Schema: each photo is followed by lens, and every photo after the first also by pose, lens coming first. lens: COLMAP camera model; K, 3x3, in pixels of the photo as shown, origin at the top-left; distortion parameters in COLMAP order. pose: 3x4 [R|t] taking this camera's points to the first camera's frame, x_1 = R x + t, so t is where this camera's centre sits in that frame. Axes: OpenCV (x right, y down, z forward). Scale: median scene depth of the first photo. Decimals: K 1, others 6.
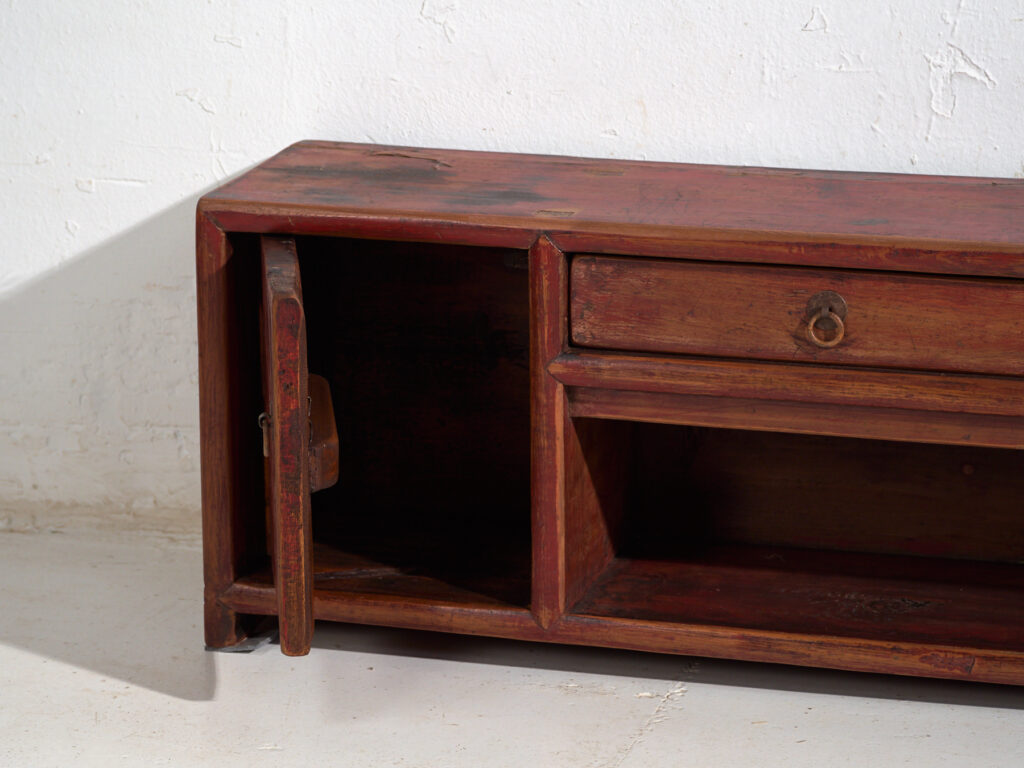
lens RADIAL K [[3260.6, 0, 512.0], [0, 3260.6, 384.0], [0, 0, 1]] dist [-0.004415, -0.416205]
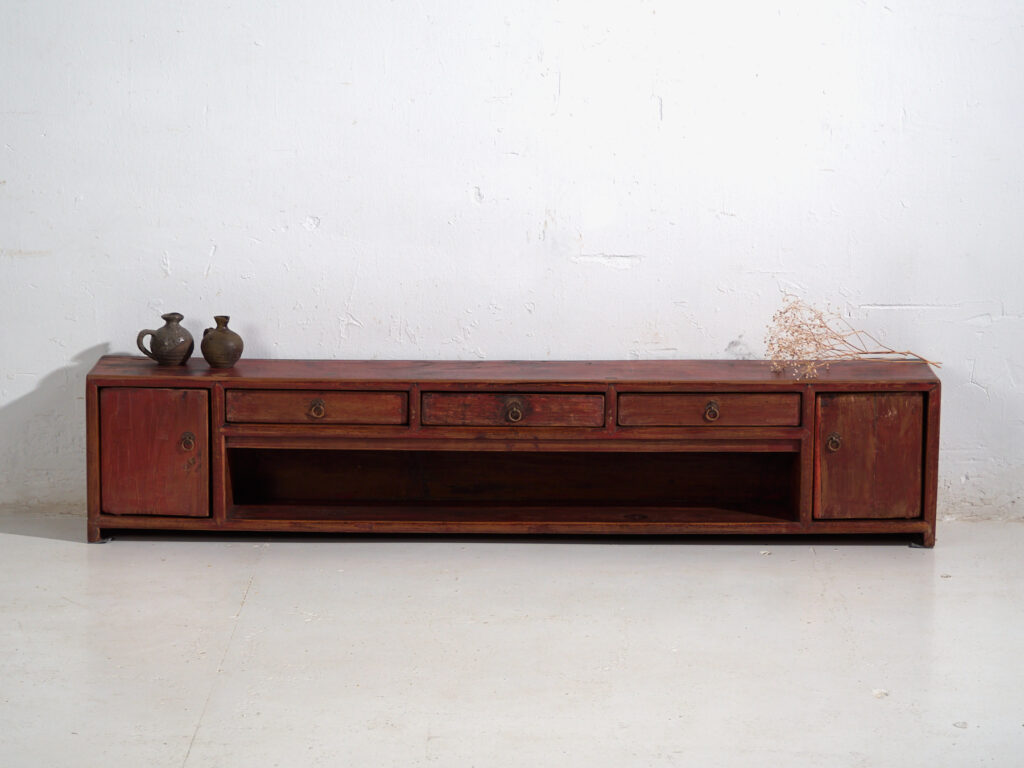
lens RADIAL K [[2608.7, 0, 512.0], [0, 2608.7, 384.0], [0, 0, 1]] dist [0.032054, 0.268257]
pose [[0.961653, -0.032233, 0.272368, -0.358701], [0.054365, 0.995767, -0.074105, 0.136449], [-0.268827, 0.086071, 0.959335, -1.235985]]
